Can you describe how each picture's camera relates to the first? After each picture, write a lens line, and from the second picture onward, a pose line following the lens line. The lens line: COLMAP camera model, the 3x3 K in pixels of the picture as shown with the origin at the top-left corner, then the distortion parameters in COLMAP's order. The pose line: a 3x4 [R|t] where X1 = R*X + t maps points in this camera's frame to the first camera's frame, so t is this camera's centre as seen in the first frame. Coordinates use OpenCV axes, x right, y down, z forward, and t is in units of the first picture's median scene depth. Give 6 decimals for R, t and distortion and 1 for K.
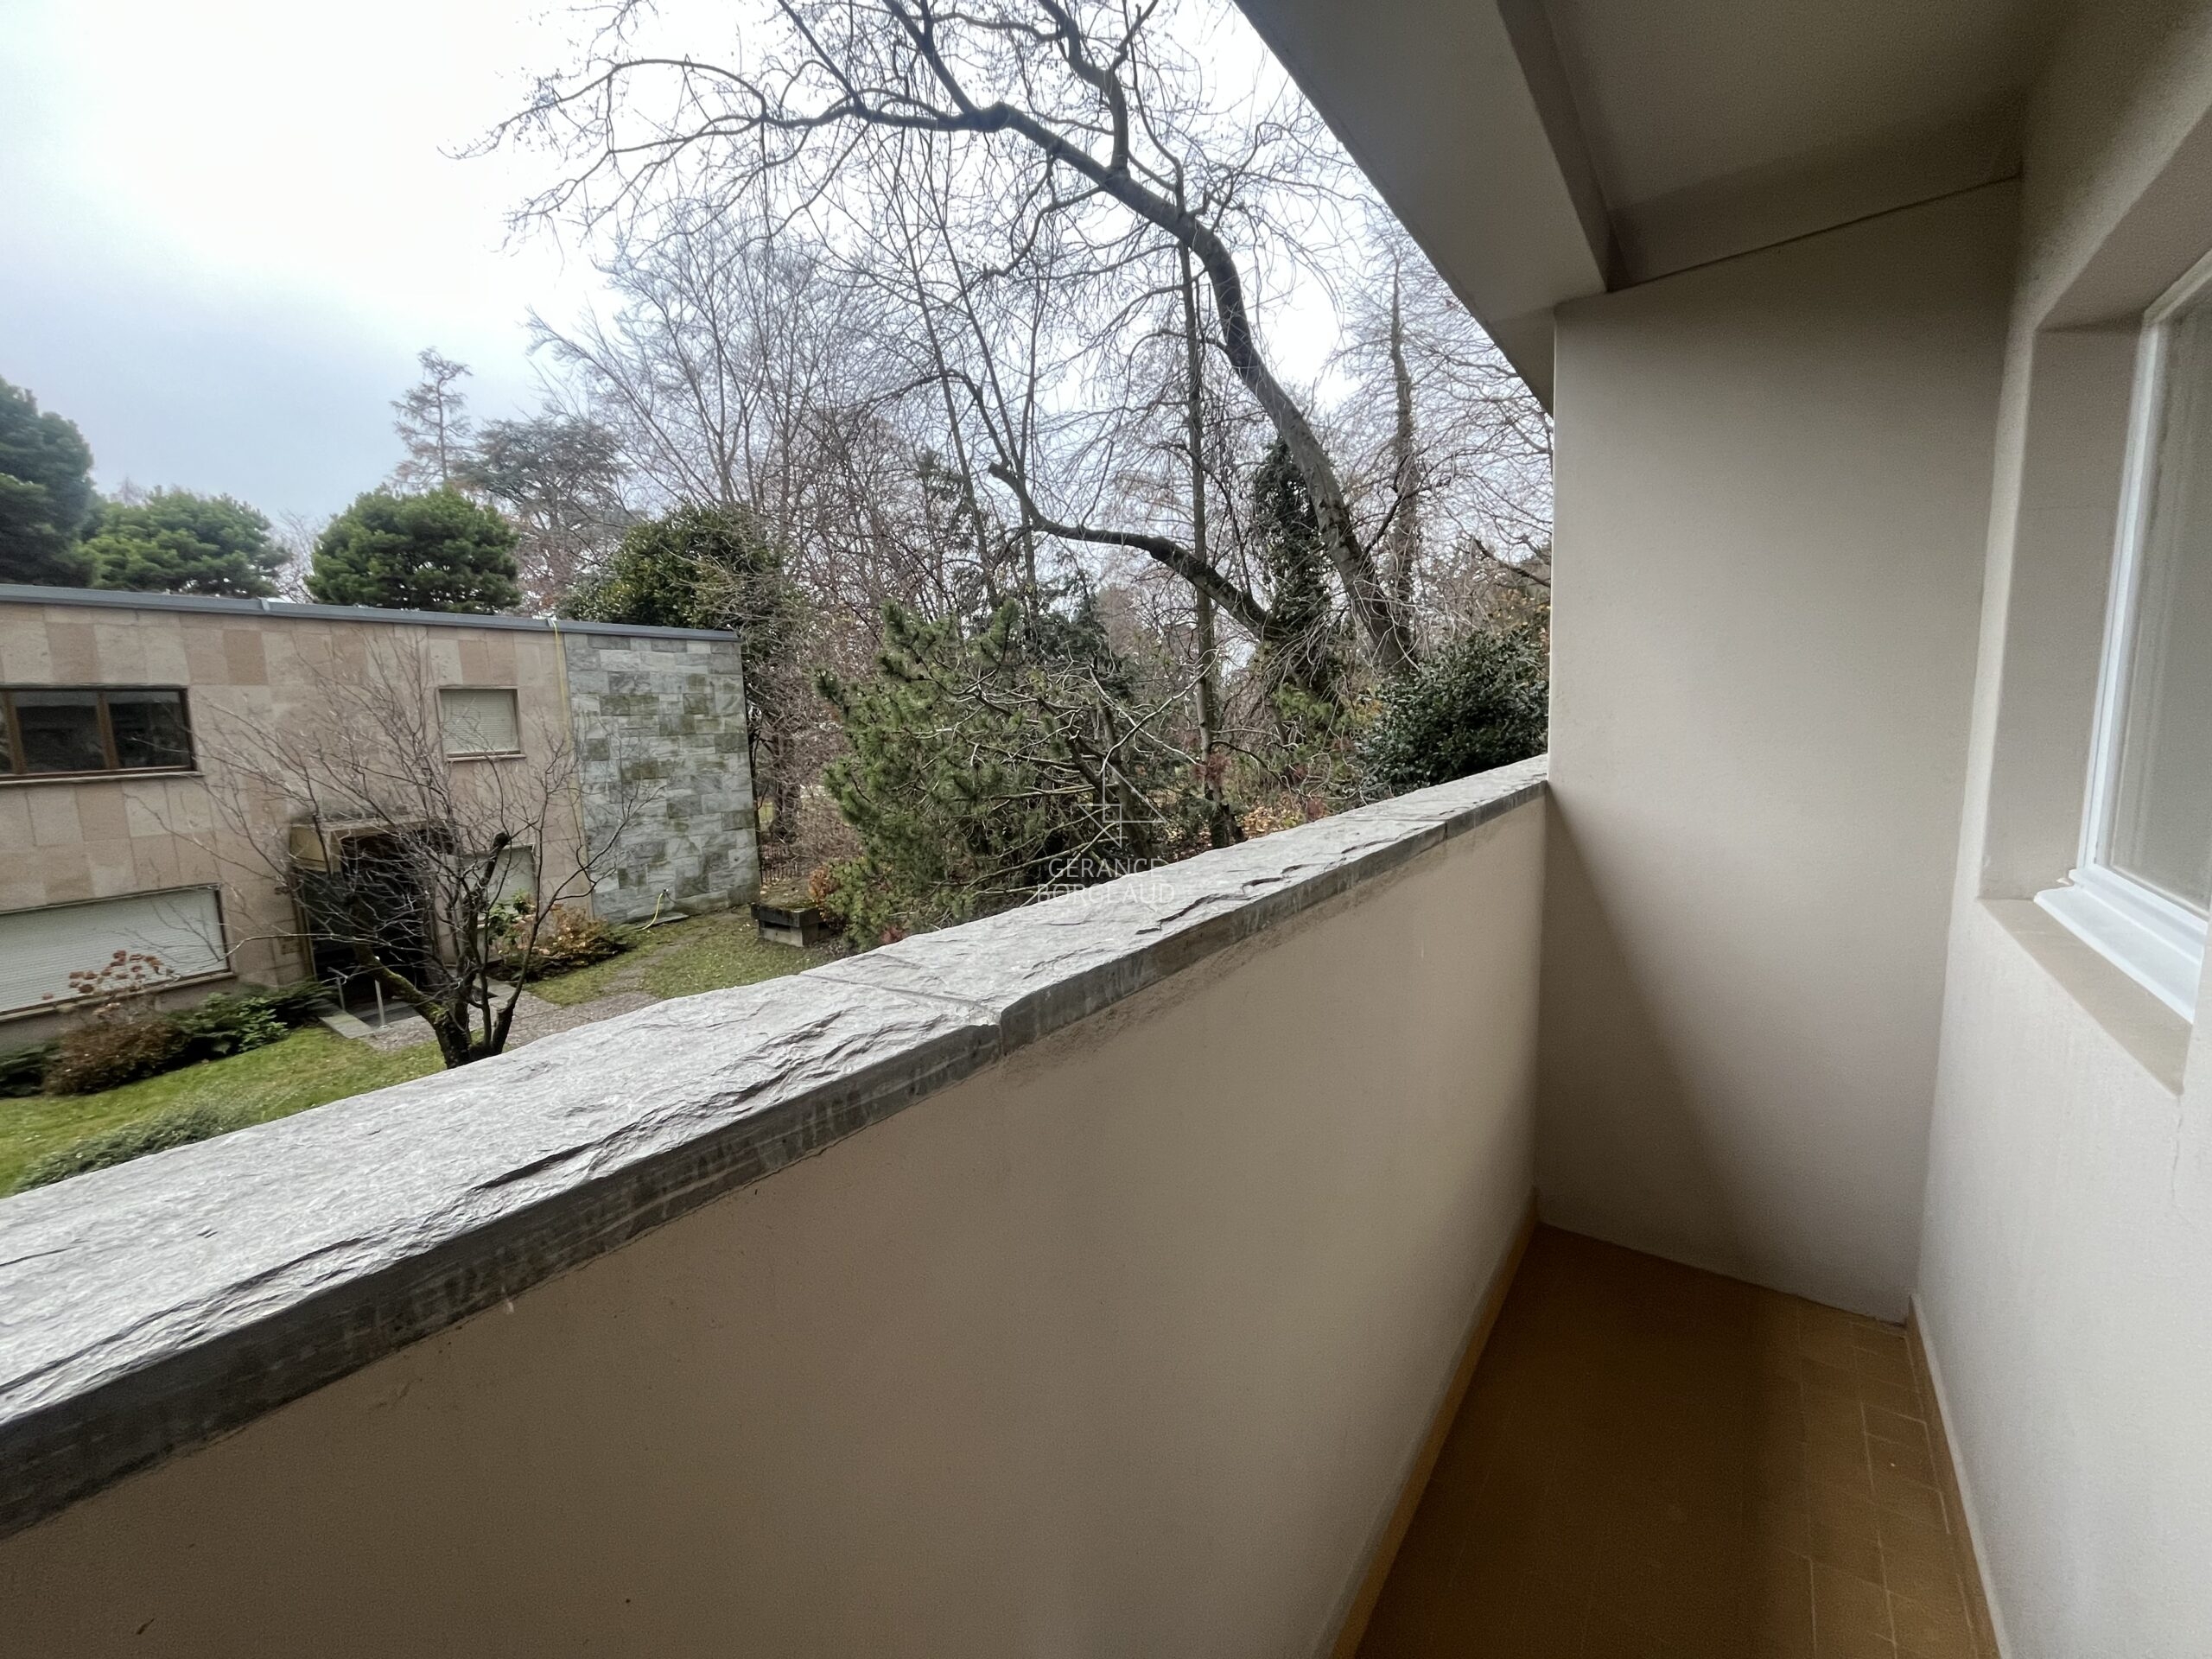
lens RADIAL K [[900.9, 0, 1095.8], [0, 900.9, 824.9], [0, 0, 1]] dist [0.002694, -0.000722]
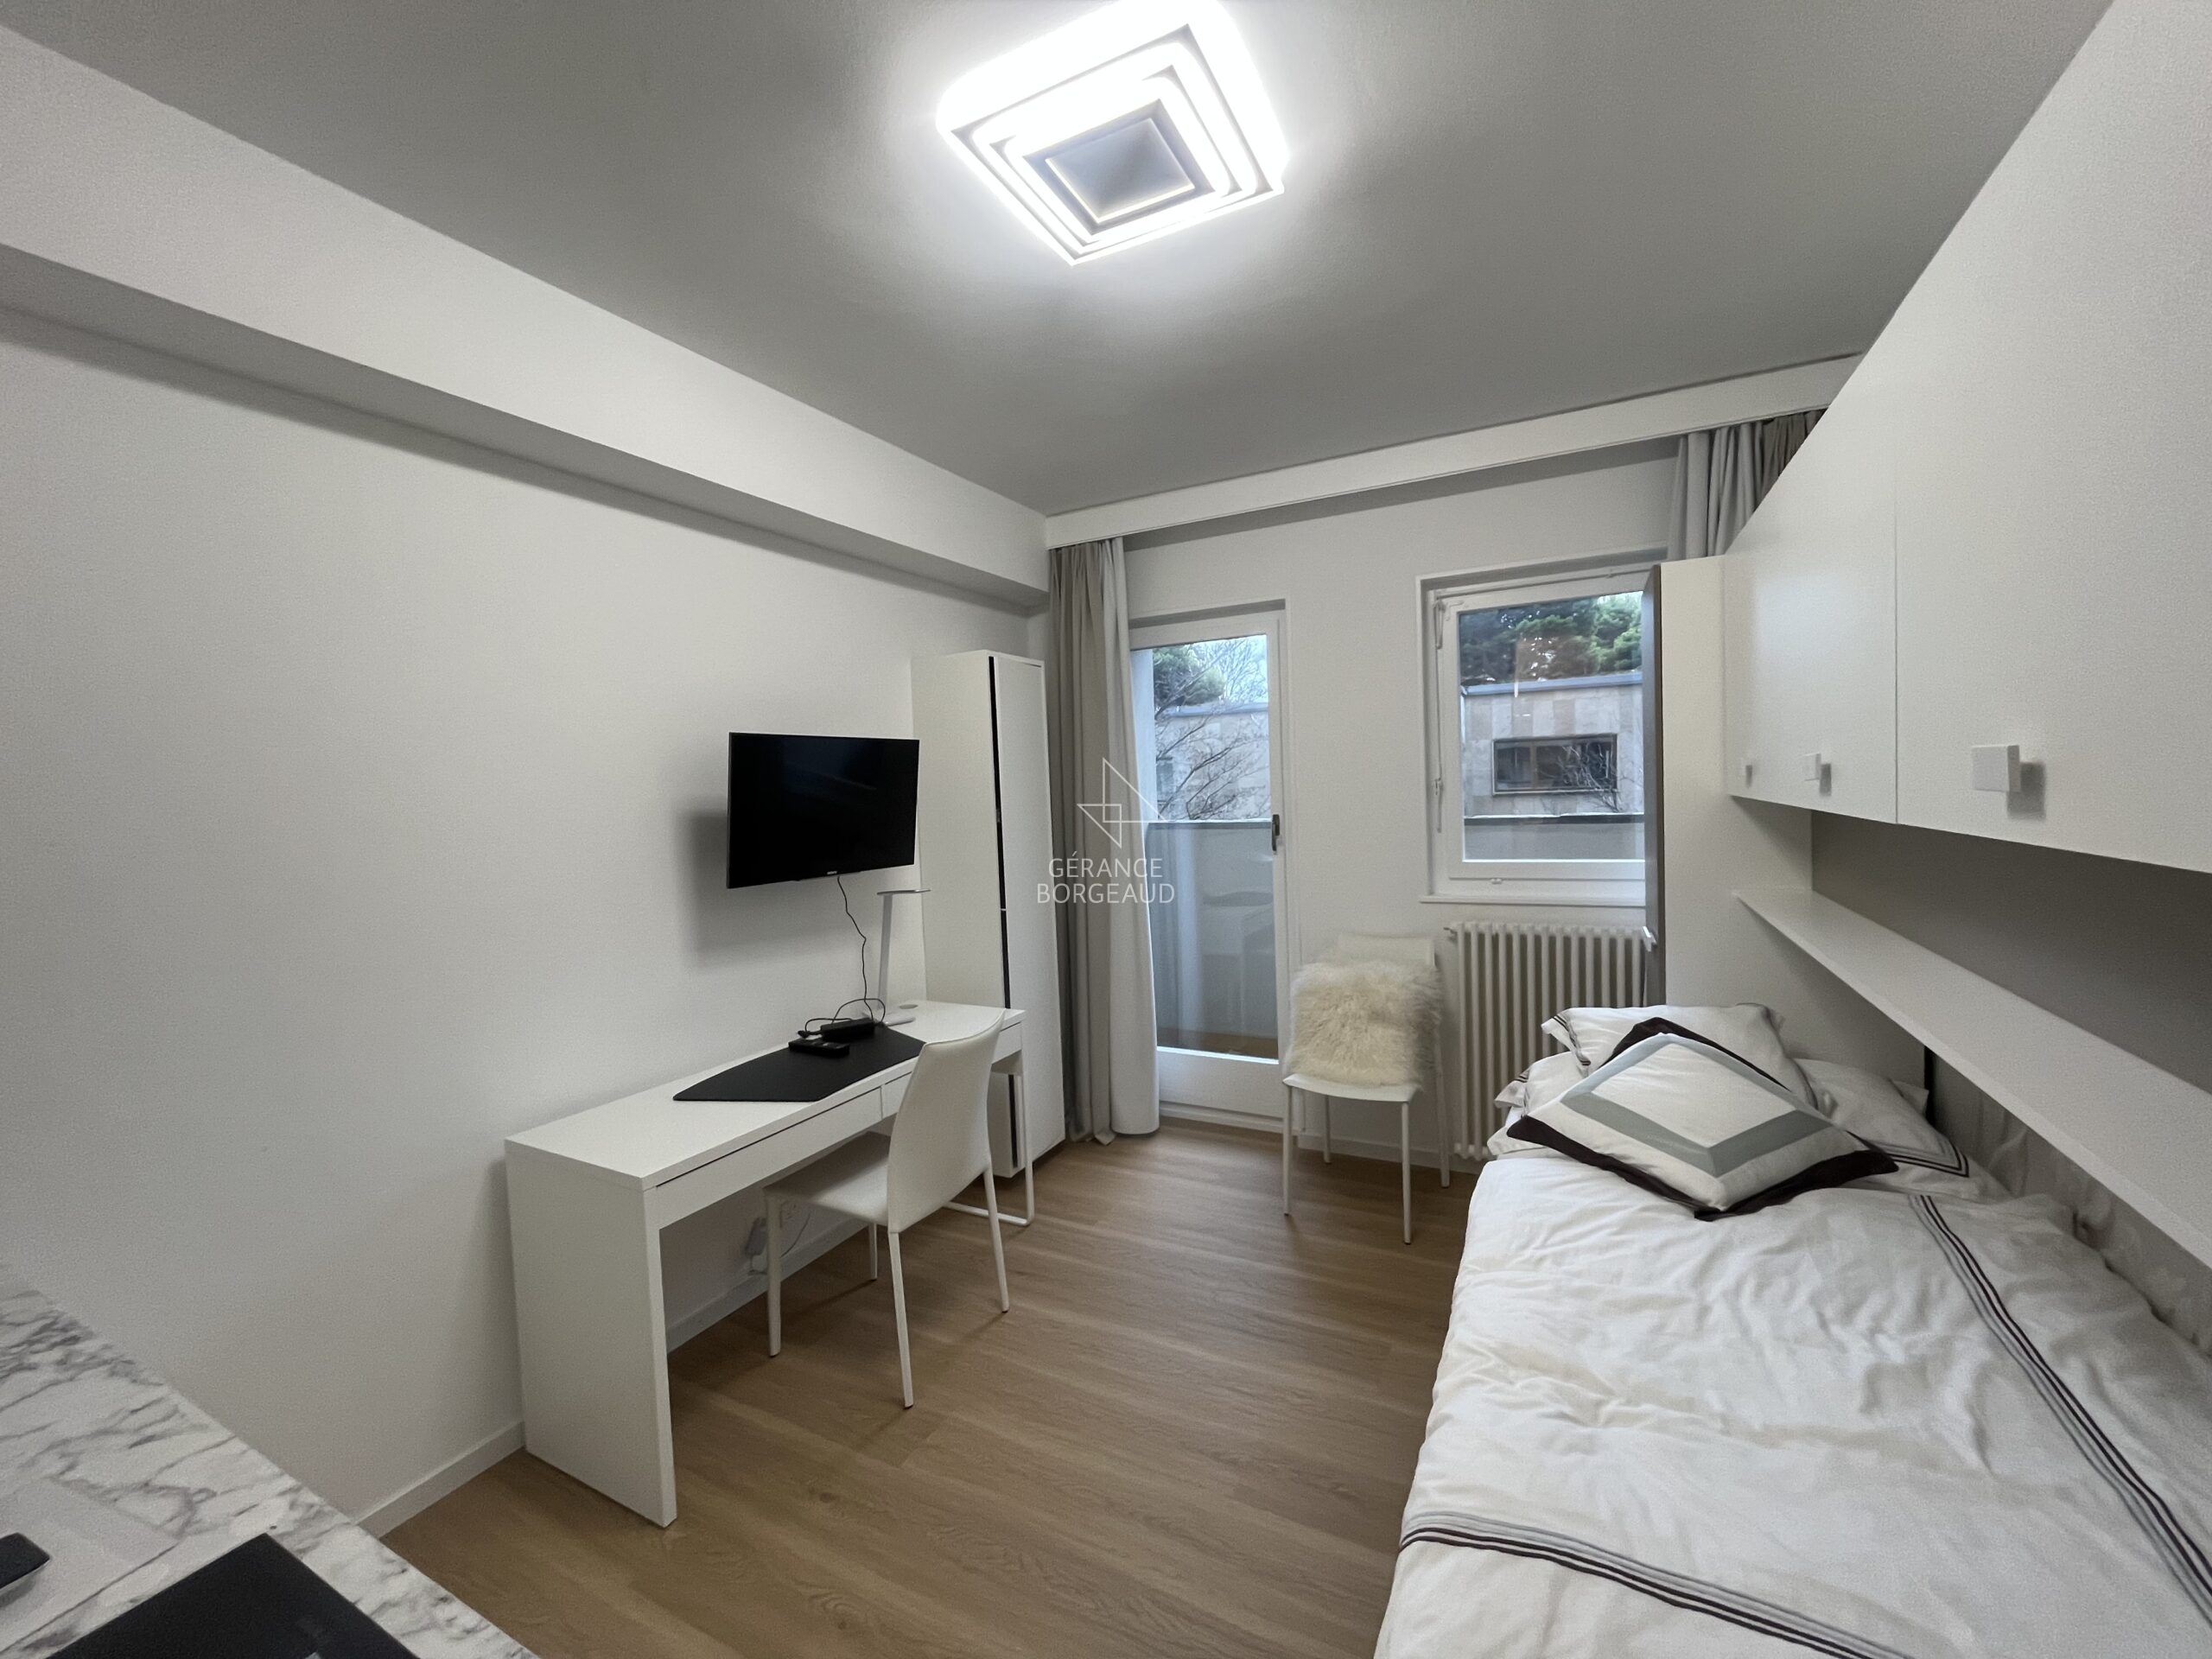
lens RADIAL K [[900.9, 0, 1094.5], [0, 900.9, 829.3], [0, 0, 1]] dist [0.002694, -0.000722]
pose [[0.144377, 0.073730, -0.986772, 0.366401], [-0.092556, 0.993855, 0.060718, 0.000242], [0.985185, 0.082565, 0.150314, -0.095558]]
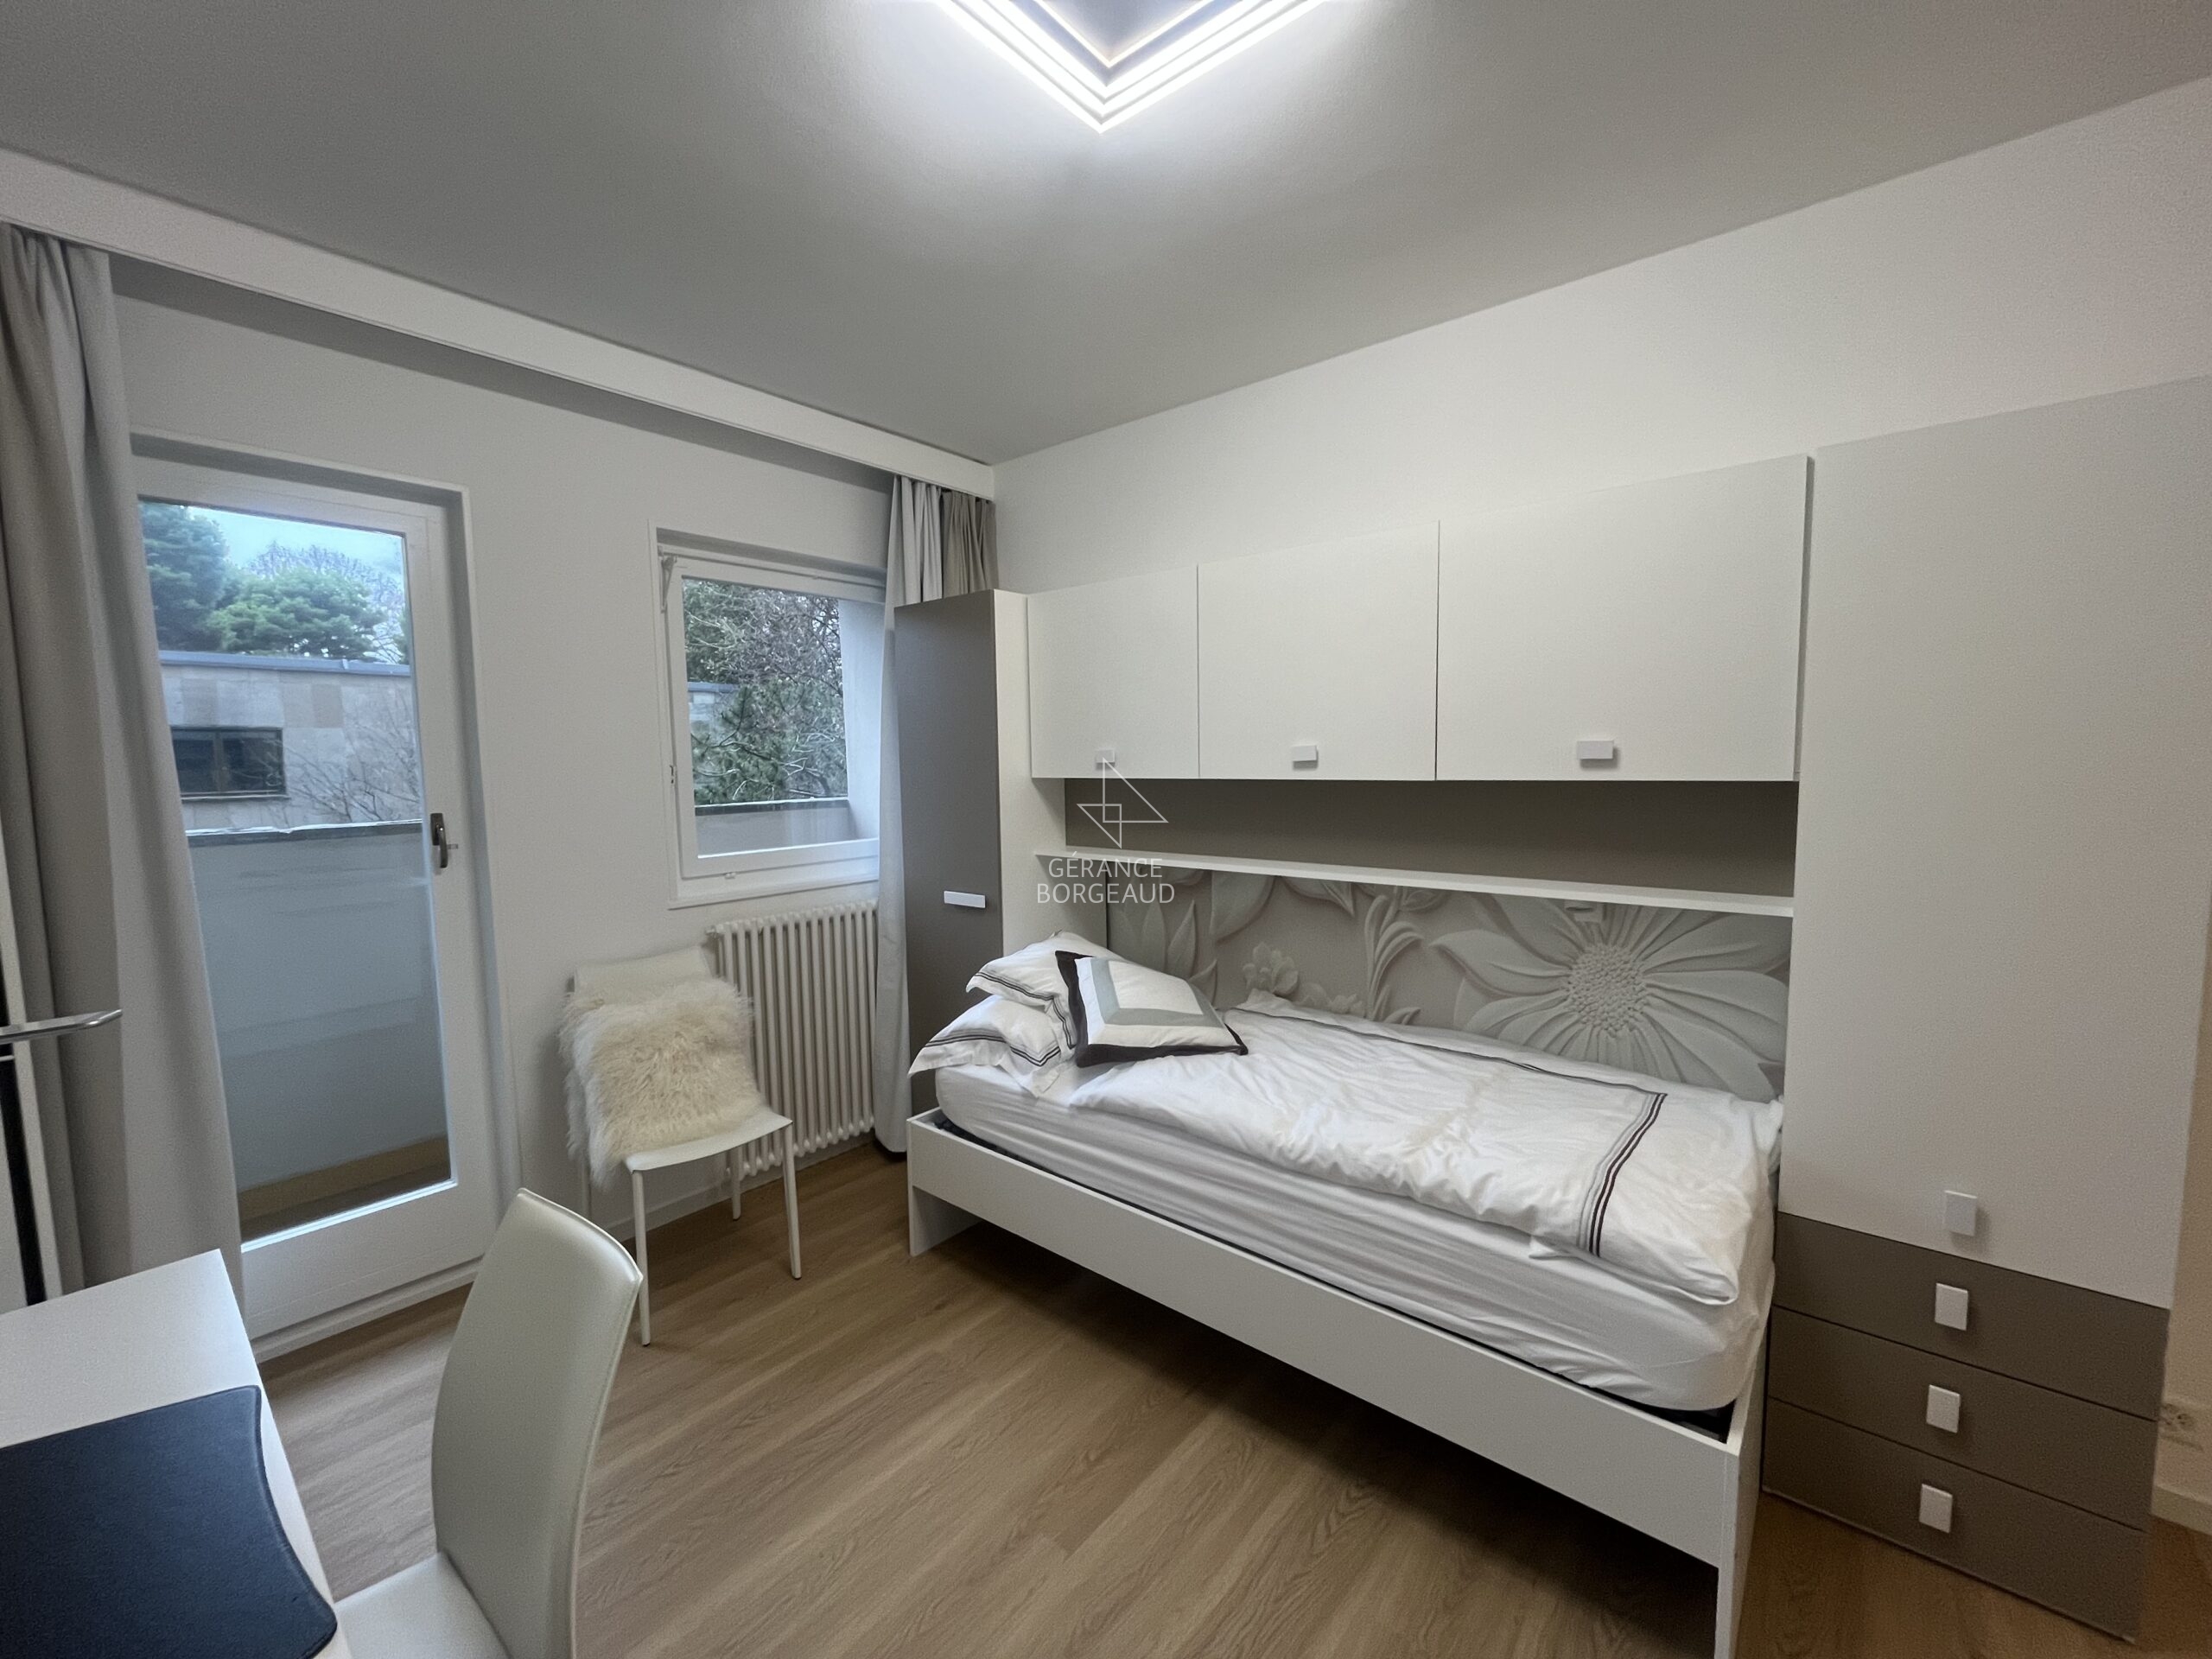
lens RADIAL K [[900.9, 0, 1110.1], [0, 900.9, 832.8], [0, 0, 1]] dist [0.002694, -0.000722]
pose [[0.997375, 0.022373, -0.068866, 0.240569], [-0.025171, 0.998881, -0.040029, 0.016542], [0.067894, 0.041657, 0.996823, -0.180099]]
